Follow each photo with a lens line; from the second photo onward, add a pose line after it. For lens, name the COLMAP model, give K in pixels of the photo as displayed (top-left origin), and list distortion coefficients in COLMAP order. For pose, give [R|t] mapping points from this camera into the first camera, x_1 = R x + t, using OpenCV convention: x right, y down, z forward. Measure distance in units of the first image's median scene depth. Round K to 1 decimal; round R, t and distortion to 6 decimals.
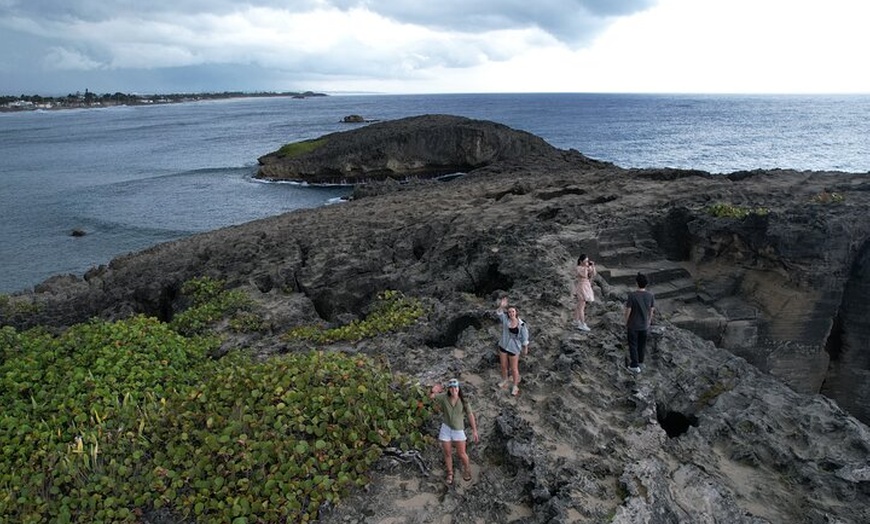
lens RADIAL K [[675.5, 0, 435.0], [0, 675.5, 262.0], [0, 0, 1]] dist [-0.042177, -0.000725]
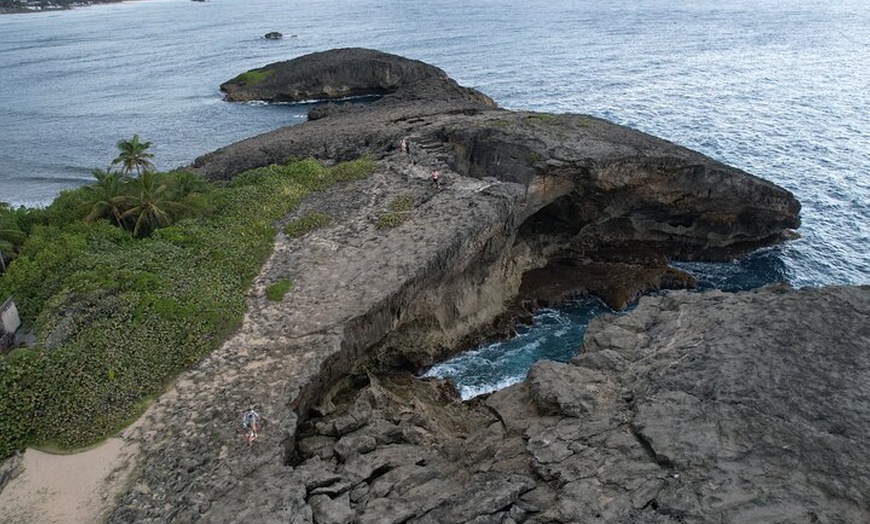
lens RADIAL K [[653.4, 0, 435.0], [0, 653.4, 262.0], [0, 0, 1]] dist [-0.062976, 0.060259]
pose [[0.991301, -0.059821, 0.117231, -0.102836], [0.041917, 0.987853, 0.149633, 0.086352], [-0.124758, -0.143417, 0.981767, -2.019977]]
